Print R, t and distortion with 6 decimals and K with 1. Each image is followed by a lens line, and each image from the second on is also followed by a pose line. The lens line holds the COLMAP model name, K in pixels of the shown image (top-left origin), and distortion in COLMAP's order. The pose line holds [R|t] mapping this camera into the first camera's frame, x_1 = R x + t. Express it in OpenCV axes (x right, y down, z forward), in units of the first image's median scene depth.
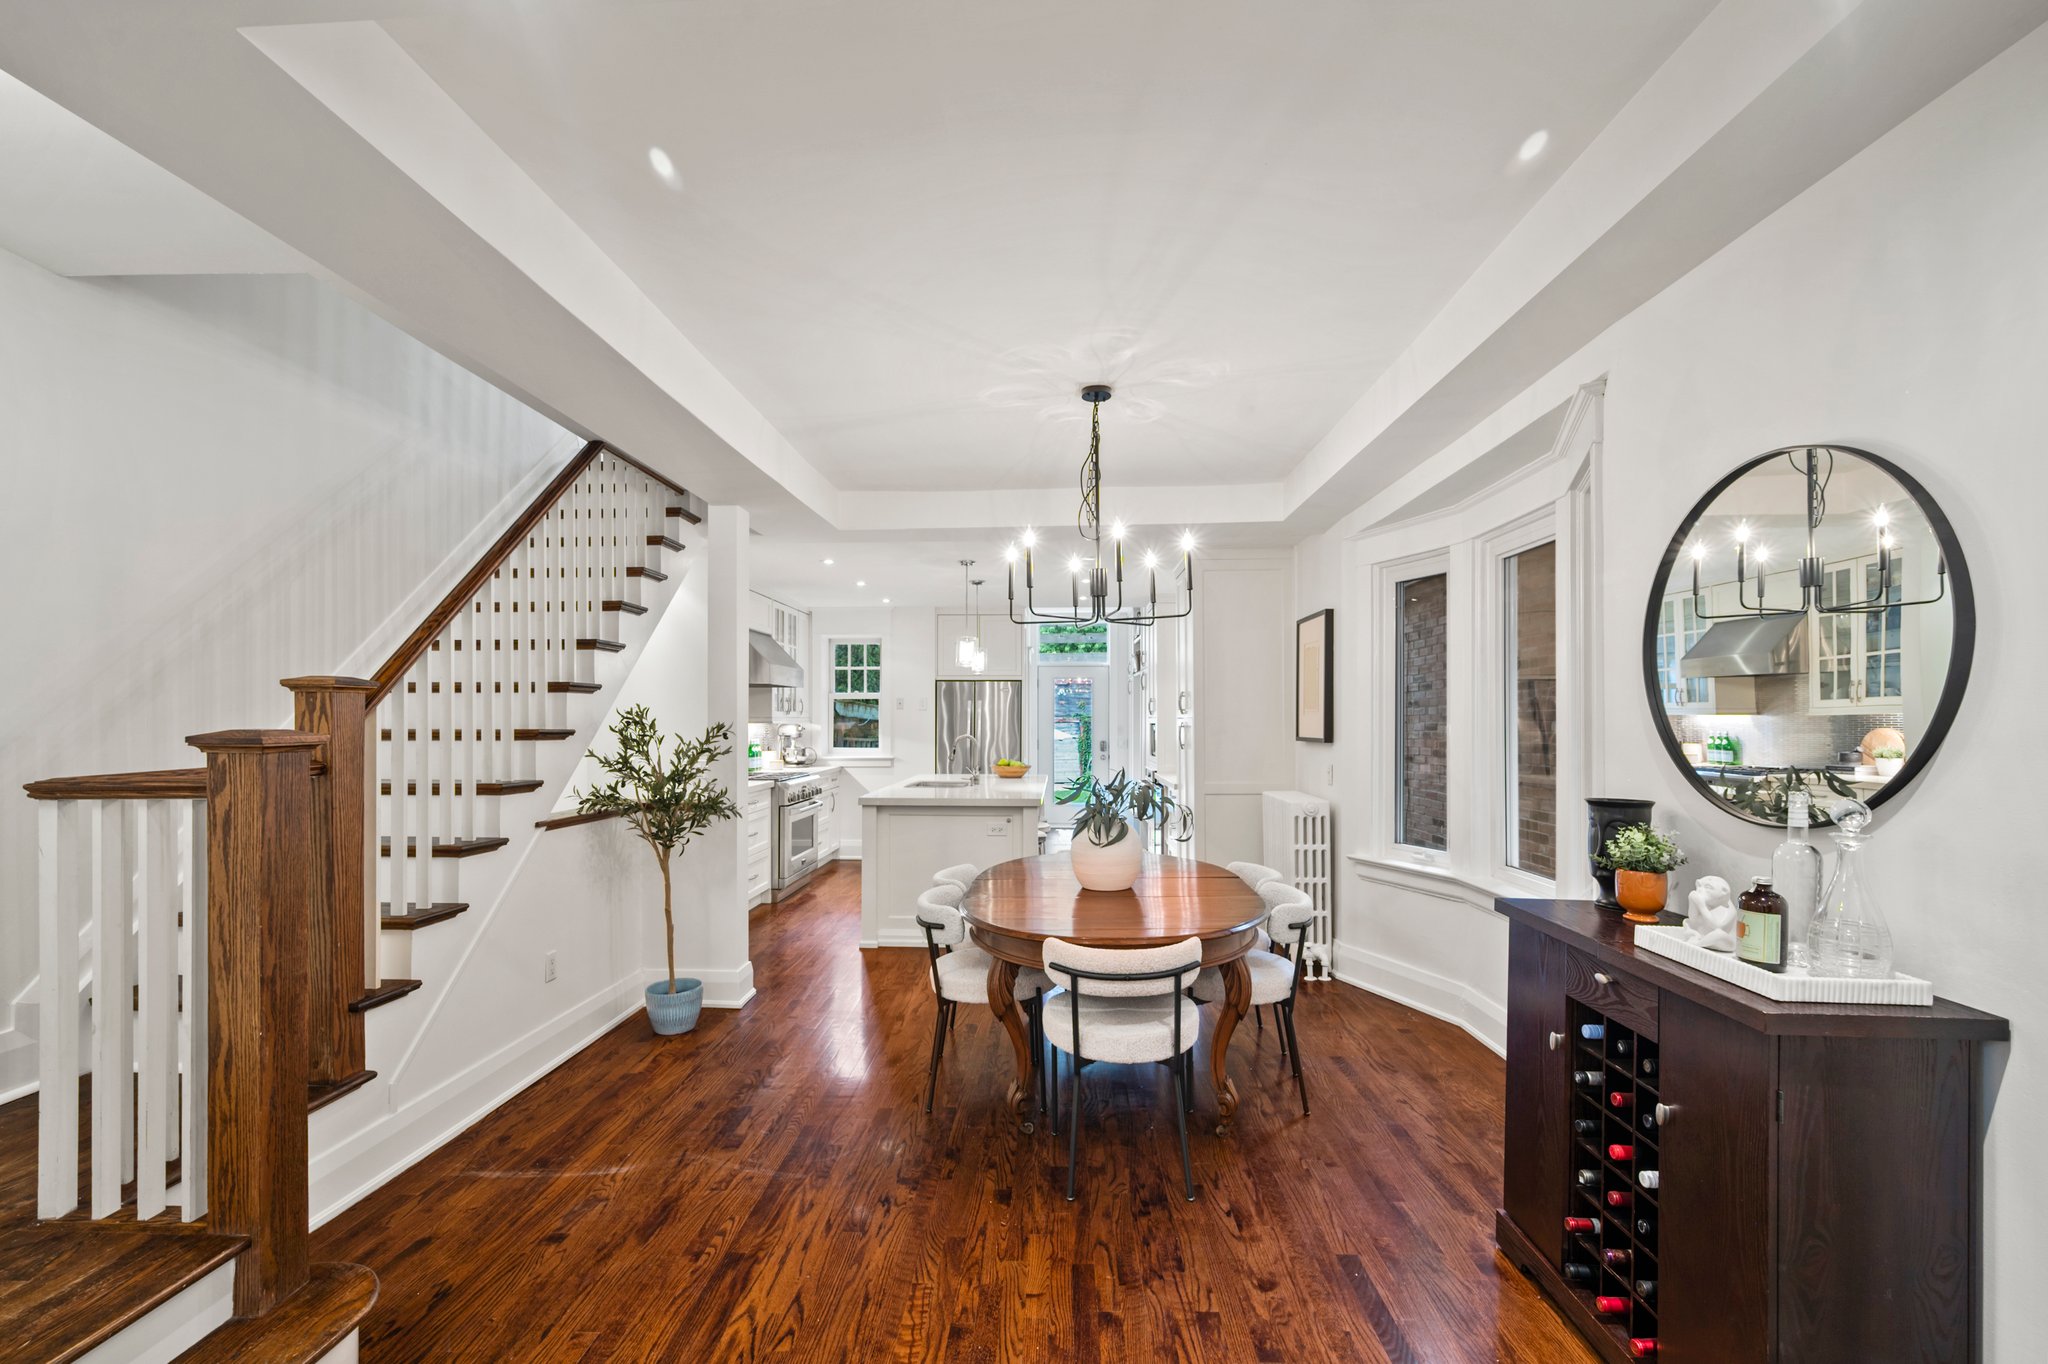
lens RADIAL K [[882.4, 0, 1024.1], [0, 882.4, 717.5], [0, 0, 1]] dist [-0.000155, 0.000419]
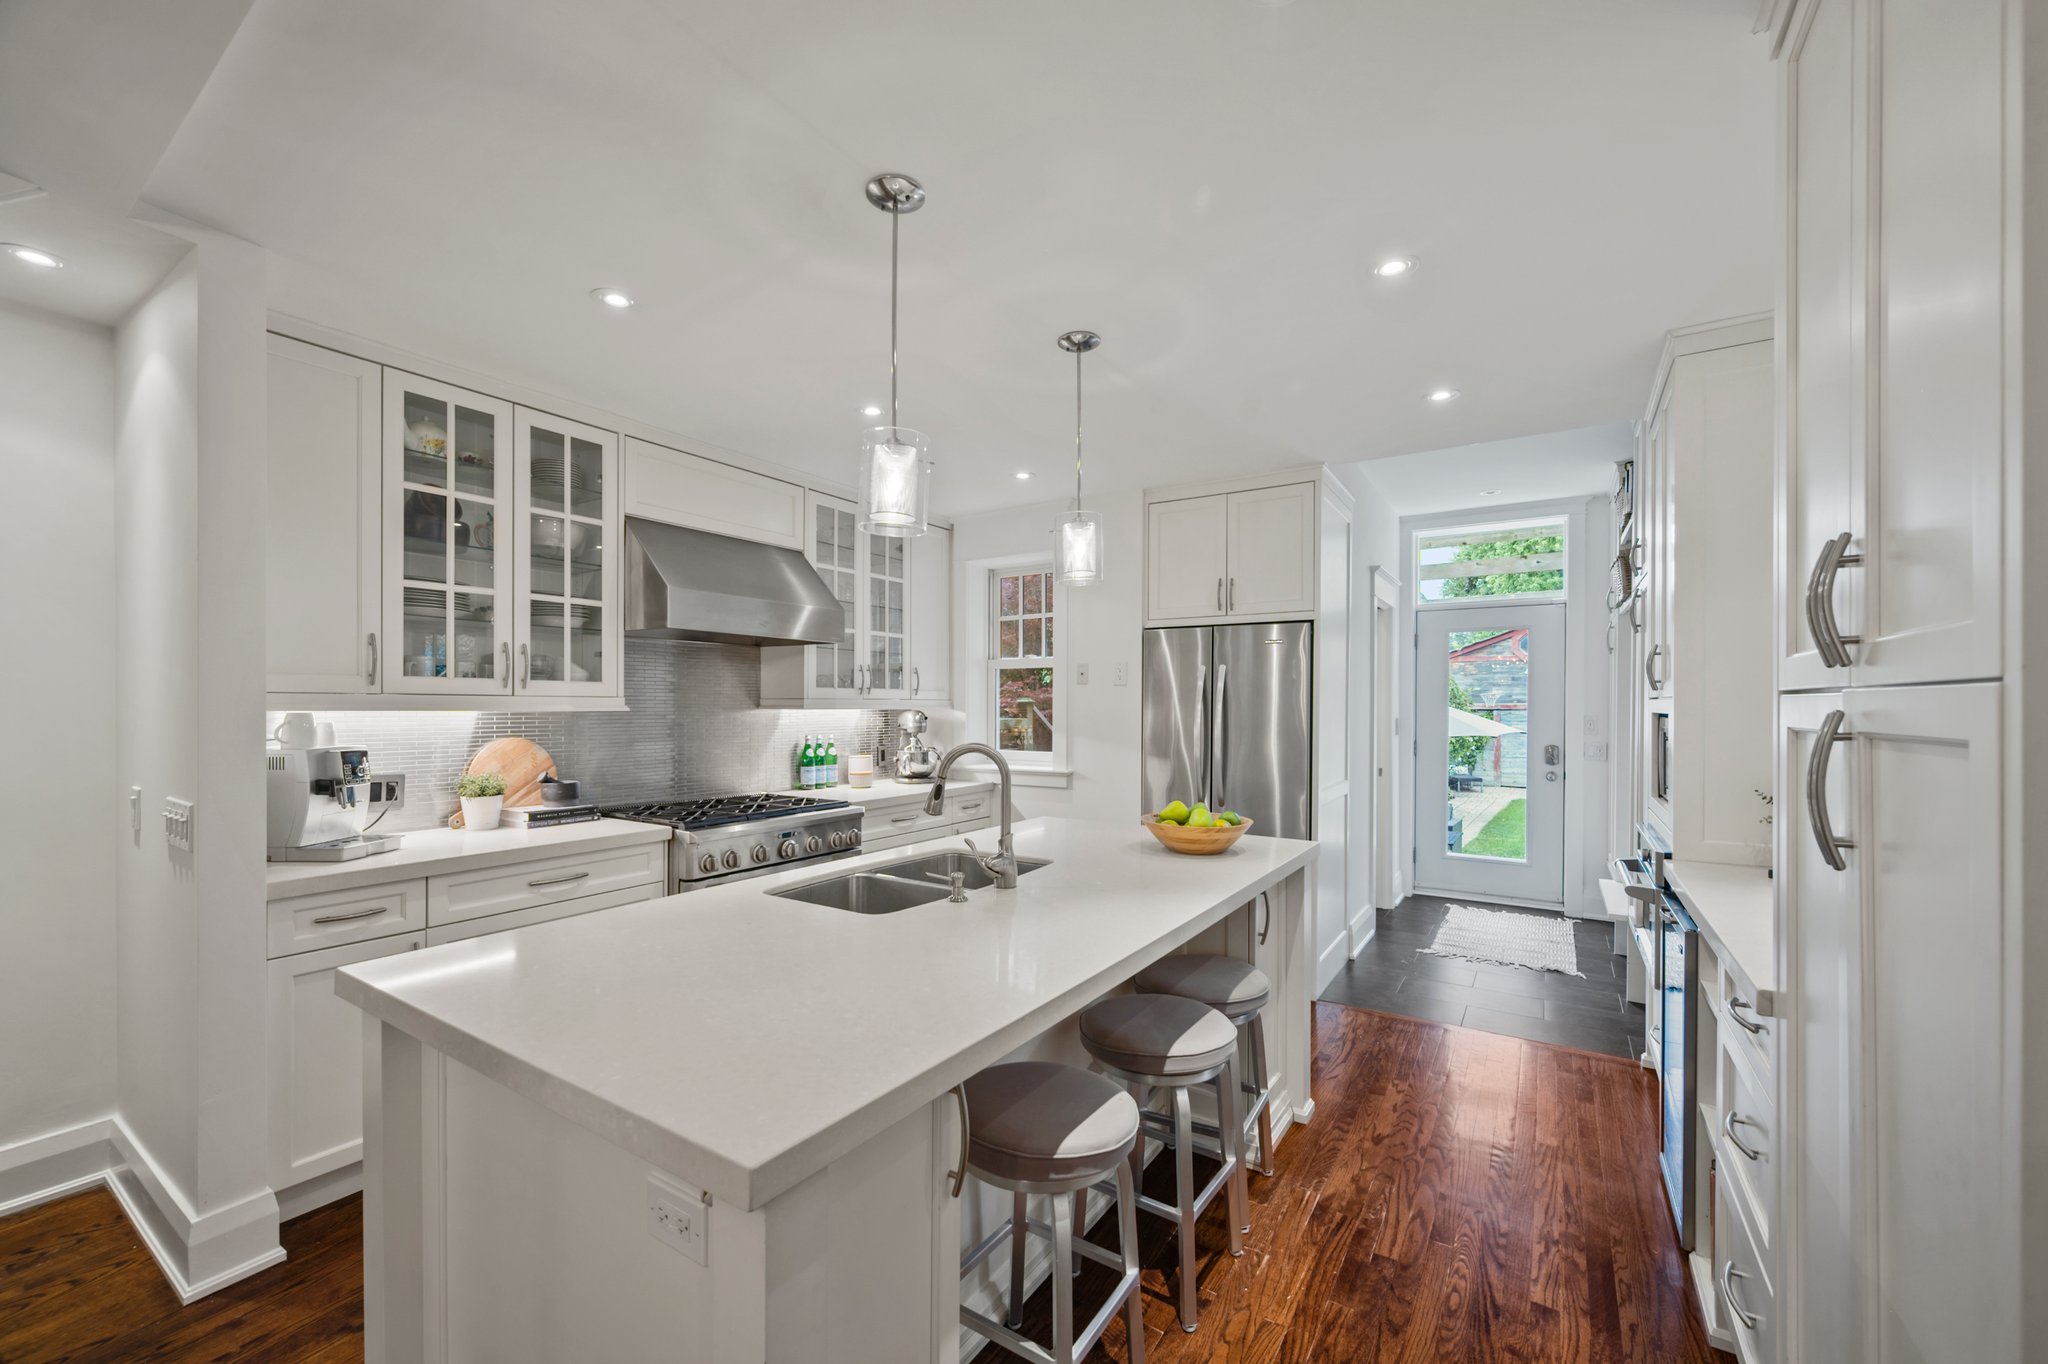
lens RADIAL K [[815.9, 0, 1026.2], [0, 815.9, 706.3], [0, 0, 1]] dist [0.000718, 0.000223]
pose [[0.861104, 0.002977, -0.508420, 0.286033], [-0.001601, 0.999994, 0.003143, 0.009368], [0.508427, -0.001893, 0.861103, 1.787190]]
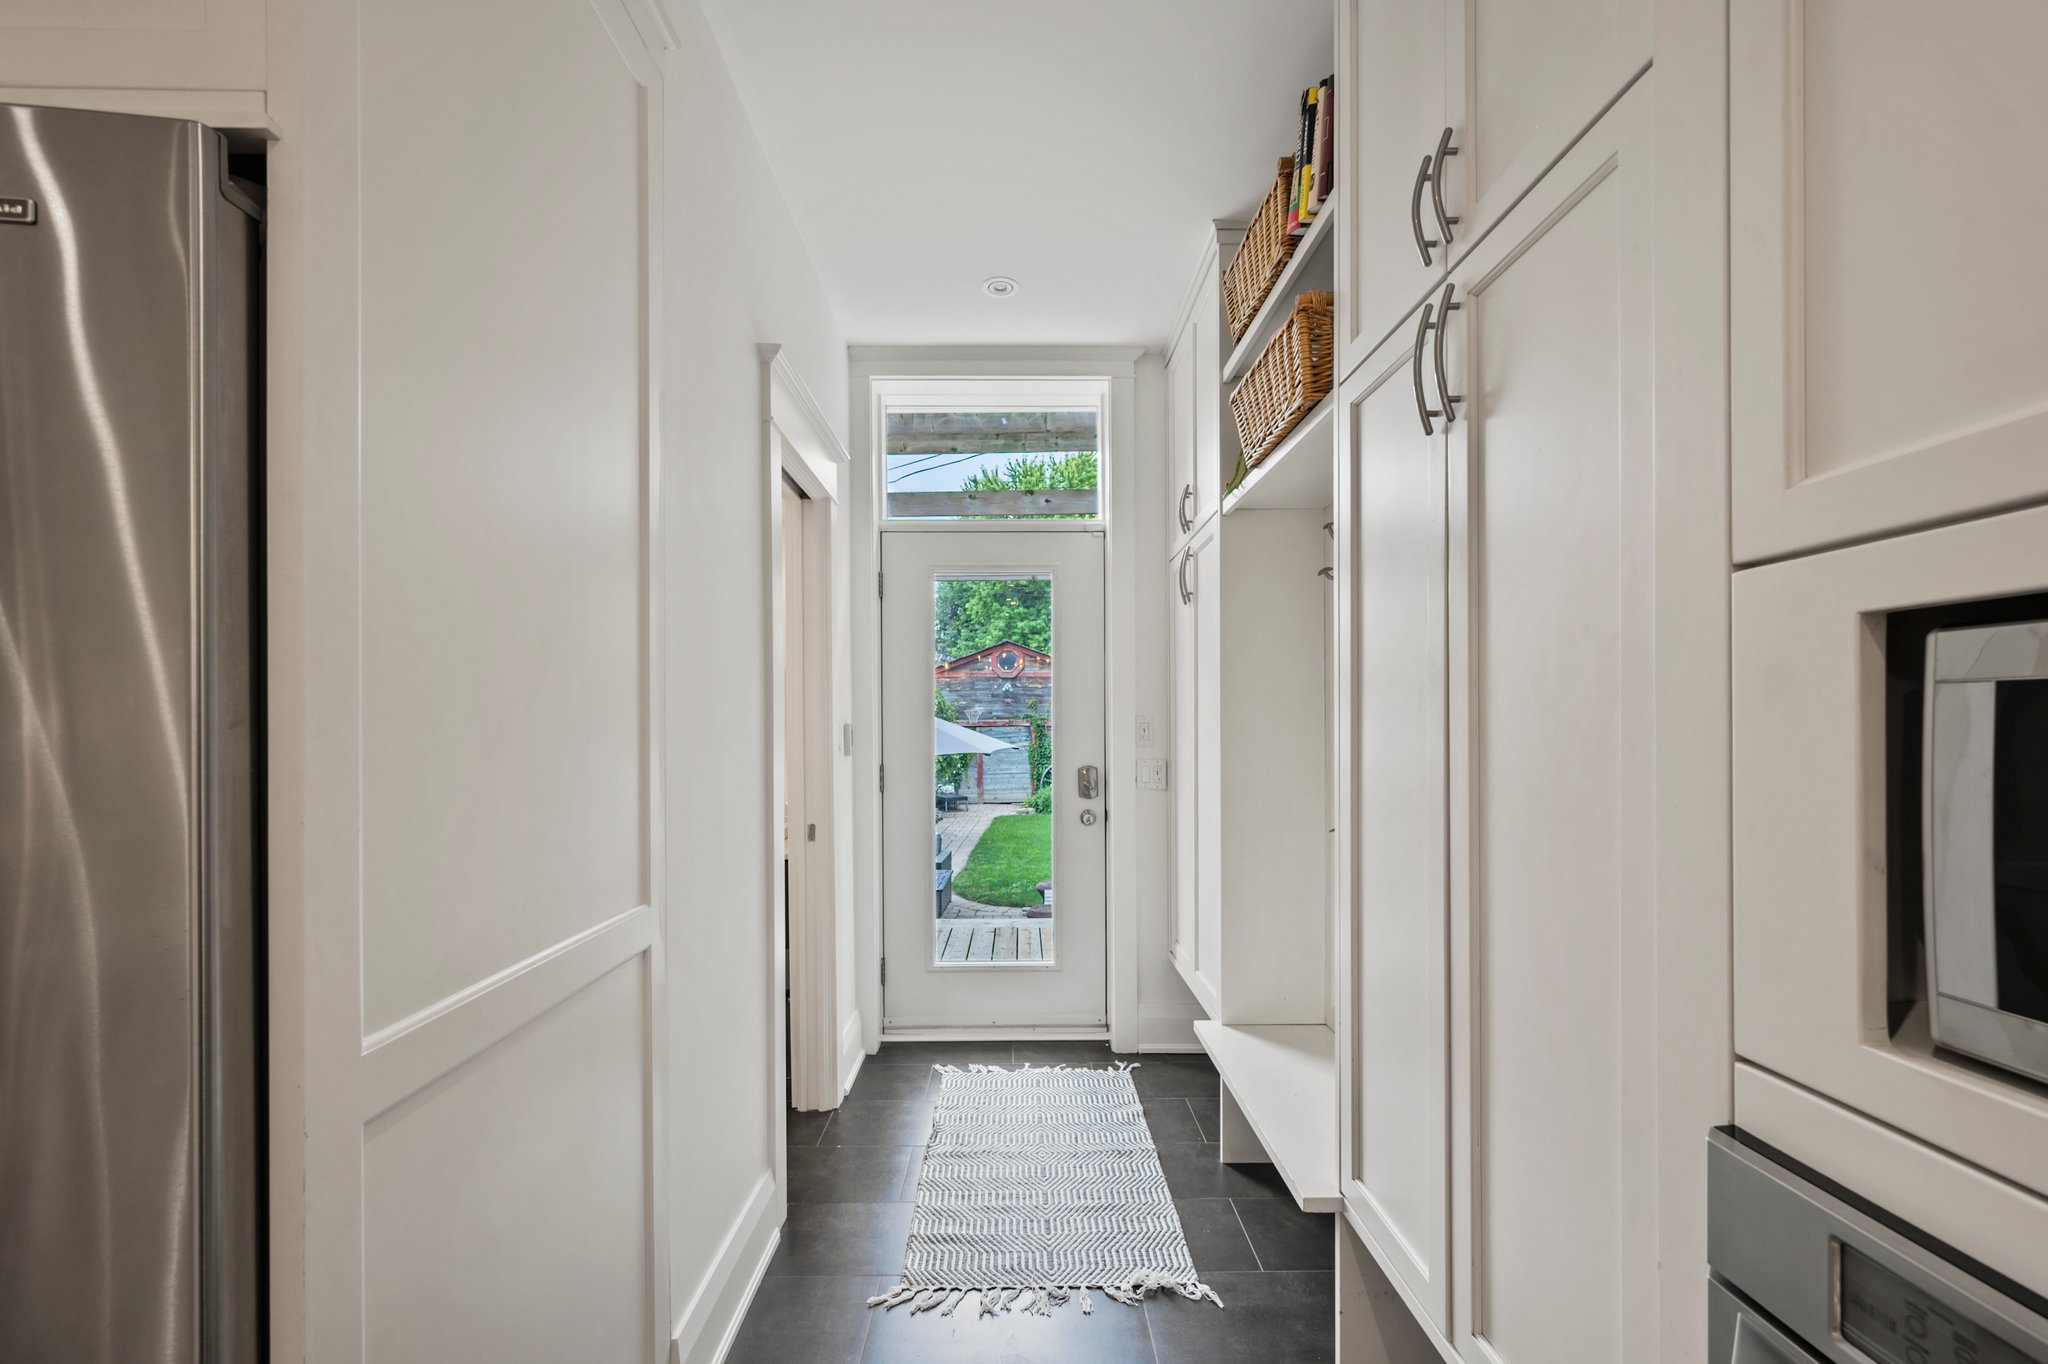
lens RADIAL K [[822.8, 0, 1027.8], [0, 822.8, 727.3], [0, 0, 1]] dist [-0.000167, 0.000236]
pose [[0.998437, -0.006503, 0.055507, 0.219210], [0.006344, 0.999975, 0.003046, 0.049288], [-0.055526, -0.002689, 0.998454, 3.002488]]
